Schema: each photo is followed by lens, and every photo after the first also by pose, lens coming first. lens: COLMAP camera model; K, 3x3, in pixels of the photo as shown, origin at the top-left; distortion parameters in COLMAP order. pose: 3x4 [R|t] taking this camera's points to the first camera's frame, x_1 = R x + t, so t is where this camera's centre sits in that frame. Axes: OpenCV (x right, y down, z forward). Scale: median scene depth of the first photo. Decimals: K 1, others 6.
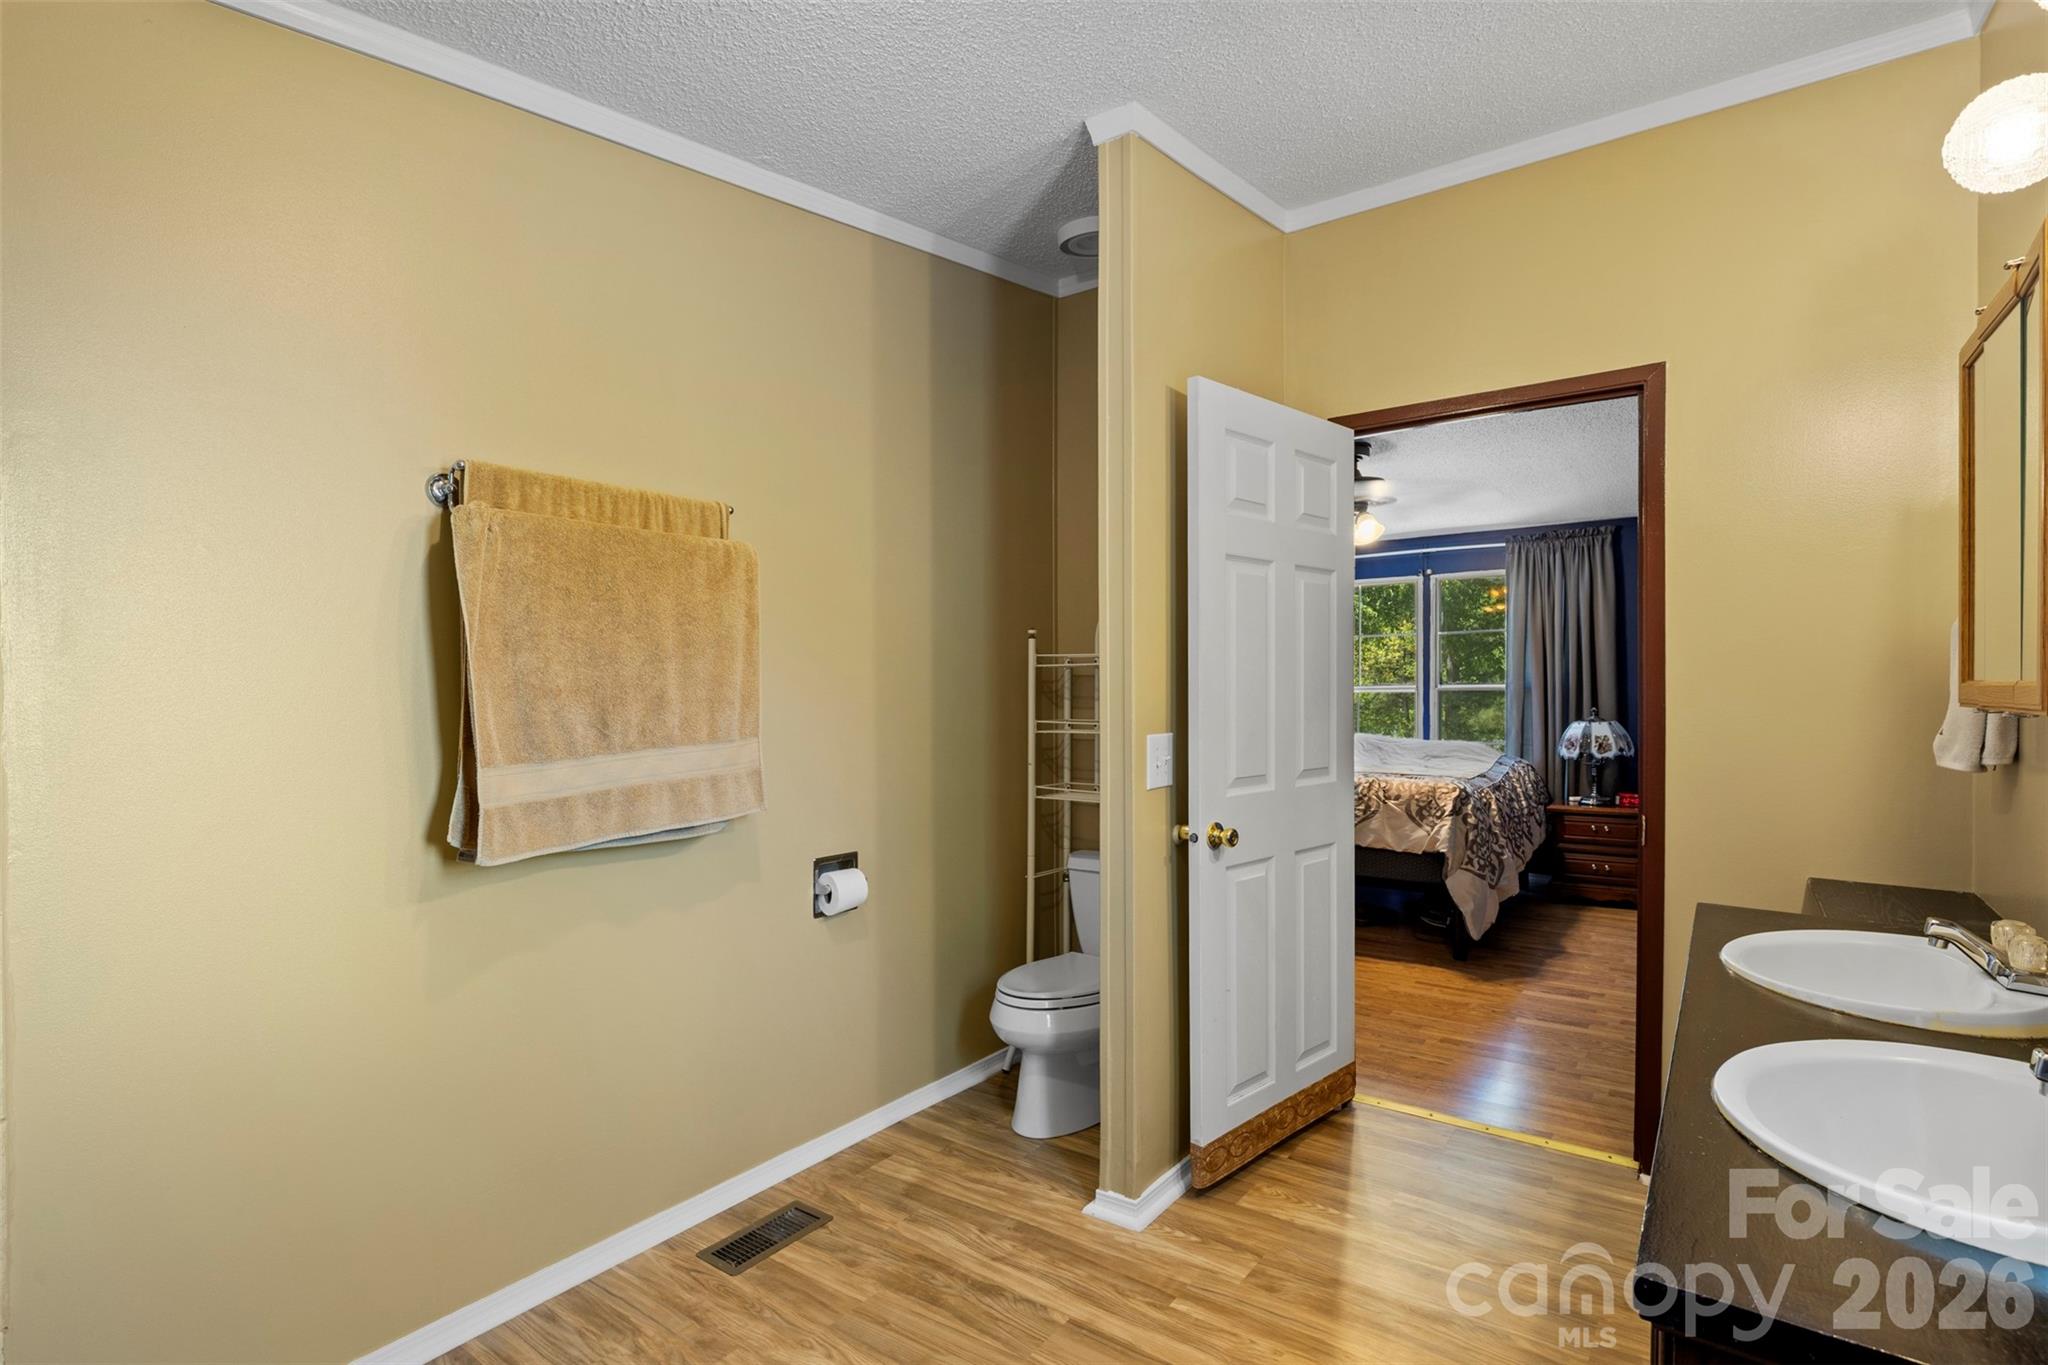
lens RADIAL K [[998.3, 0, 1011.4], [0, 998.3, 689.6], [0, 0, 1]] dist [0.005059, 0.000547]
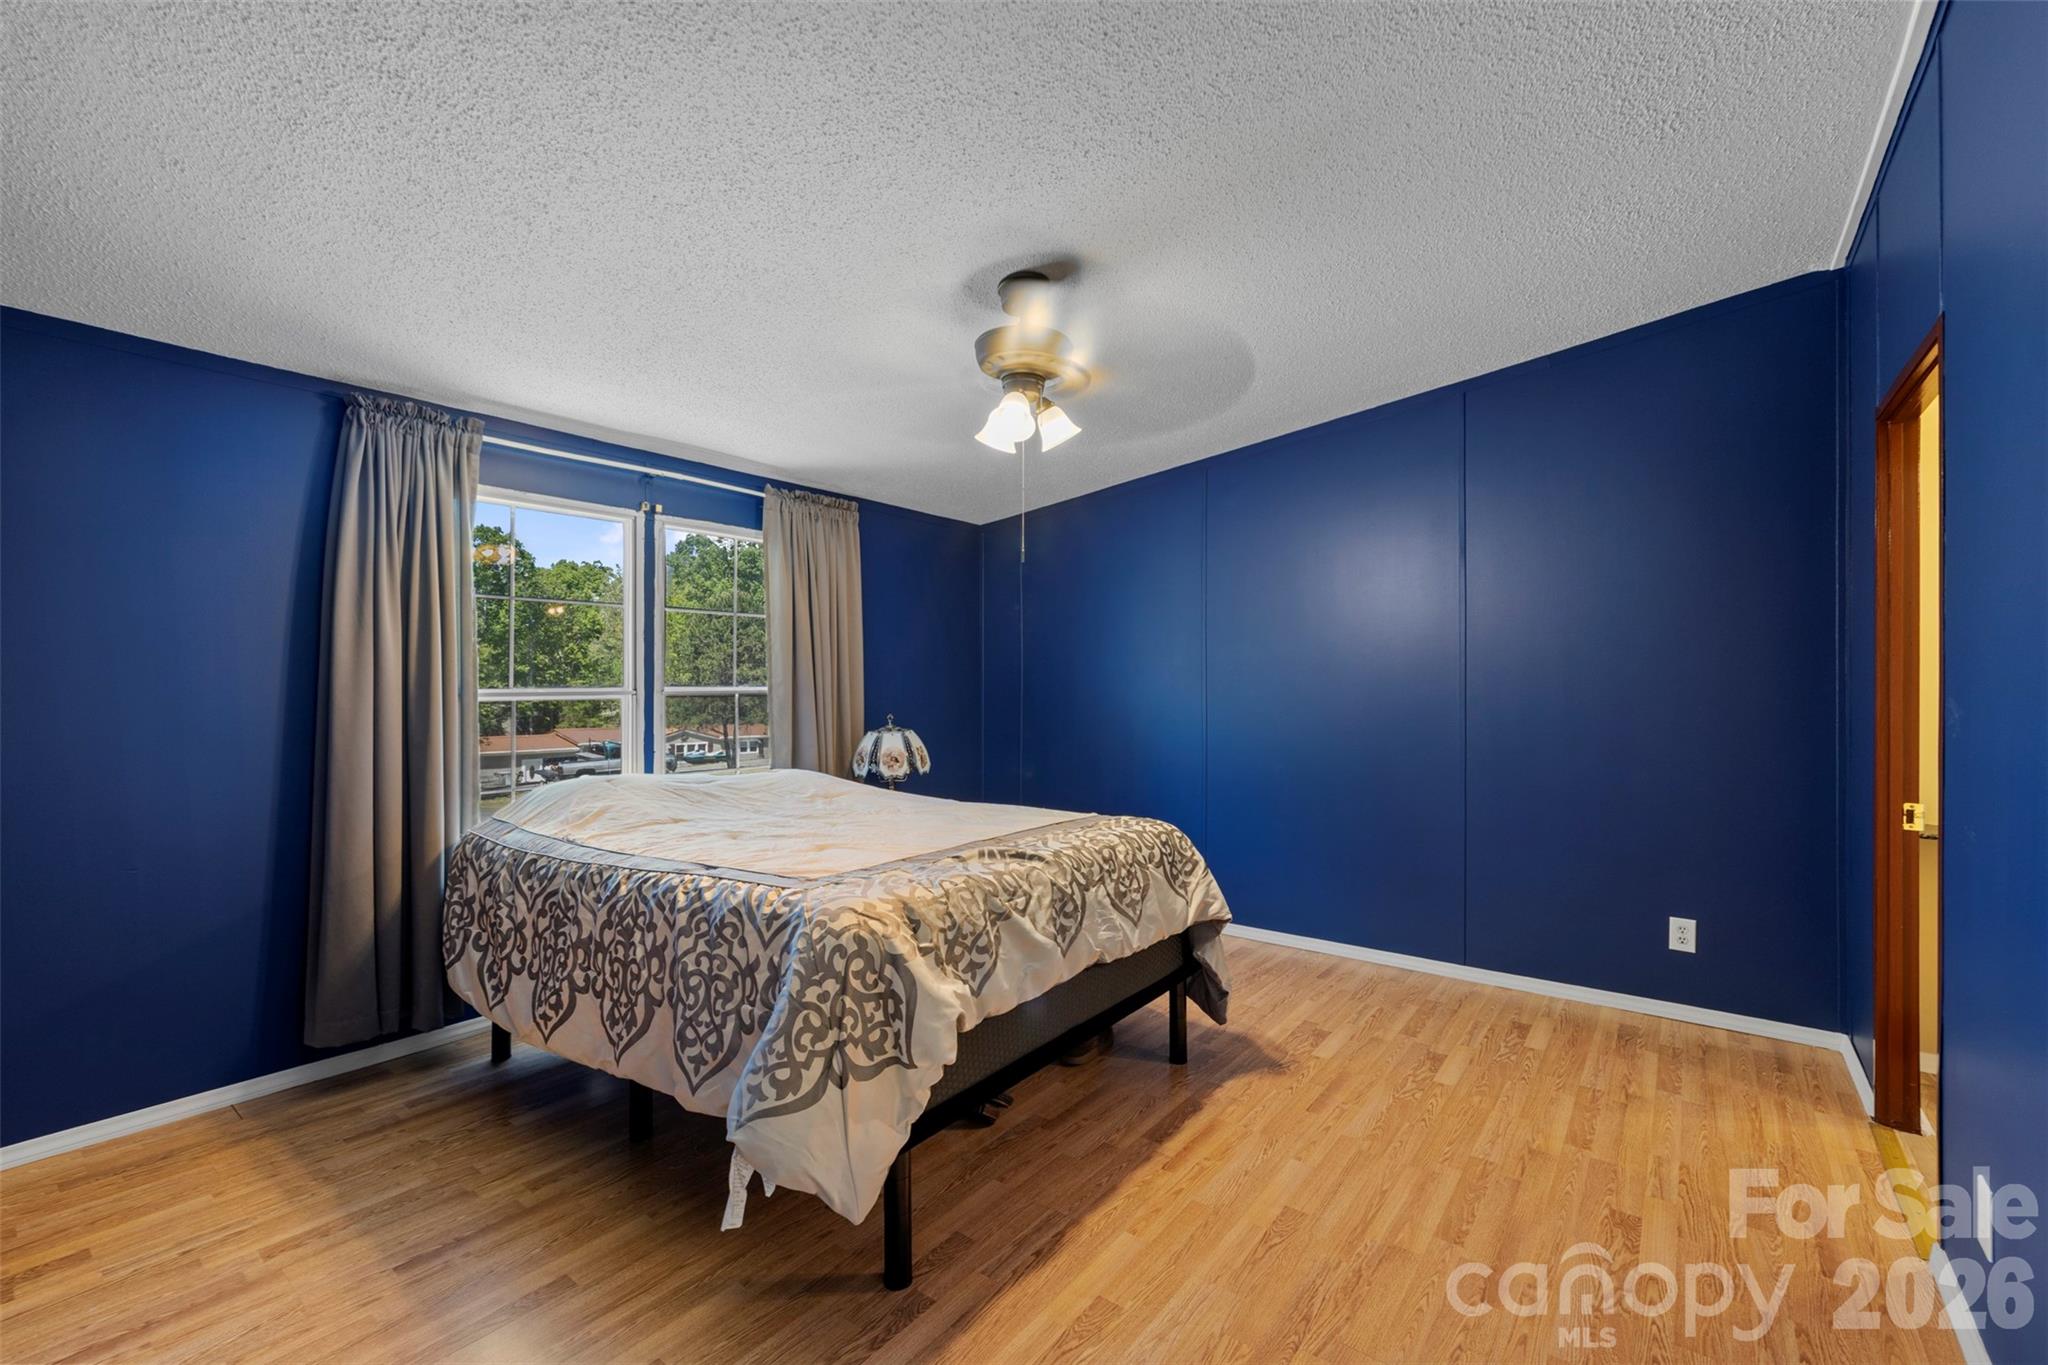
lens RADIAL K [[861.6, 0, 1026.5], [0, 861.6, 690.4], [0, 0, 1]] dist [-0.002607, 0.001767]
pose [[0.017238, 0.004972, 0.999839, -0.183255], [0.005750, 0.999971, -0.005072, 0.002049], [-0.999835, 0.005837, 0.017209, 1.095761]]
